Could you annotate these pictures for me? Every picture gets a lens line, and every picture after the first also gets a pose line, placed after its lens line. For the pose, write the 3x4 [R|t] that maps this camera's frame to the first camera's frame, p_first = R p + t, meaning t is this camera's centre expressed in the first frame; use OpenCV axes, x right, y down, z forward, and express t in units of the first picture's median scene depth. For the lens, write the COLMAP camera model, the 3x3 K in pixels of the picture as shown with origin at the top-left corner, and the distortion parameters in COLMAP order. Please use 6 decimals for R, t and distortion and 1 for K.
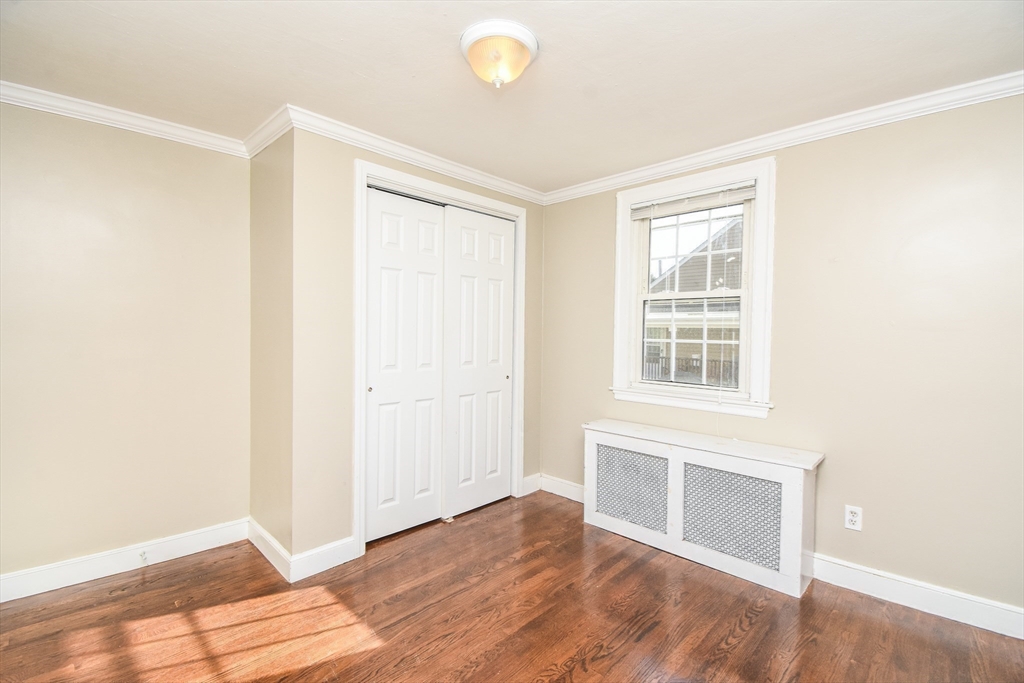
lens RADIAL K [[452.7, 0, 505.8], [0, 452.7, 341.3], [0, 0, 1]] dist [-0.002107, -0.007508]
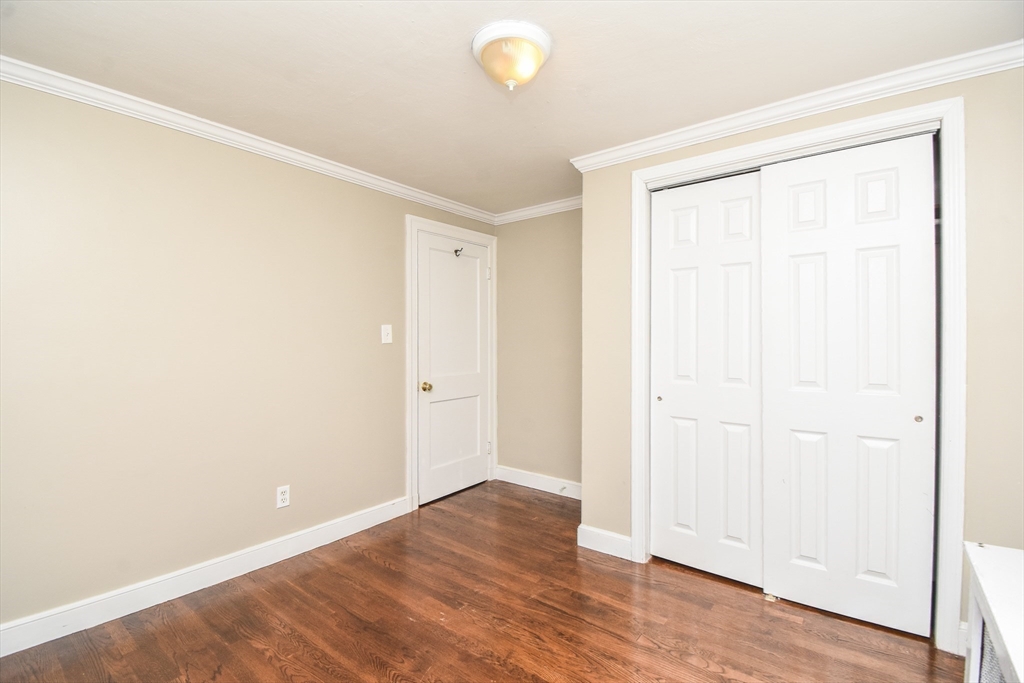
lens RADIAL K [[452.7, 0, 517.5], [0, 452.7, 342.0], [0, 0, 1]] dist [-0.002107, -0.007508]
pose [[0.140869, -0.002561, -0.990025, 0.614783], [-0.014024, 0.999891, -0.004582, -0.005914], [0.989929, 0.014529, 0.140817, 0.566622]]
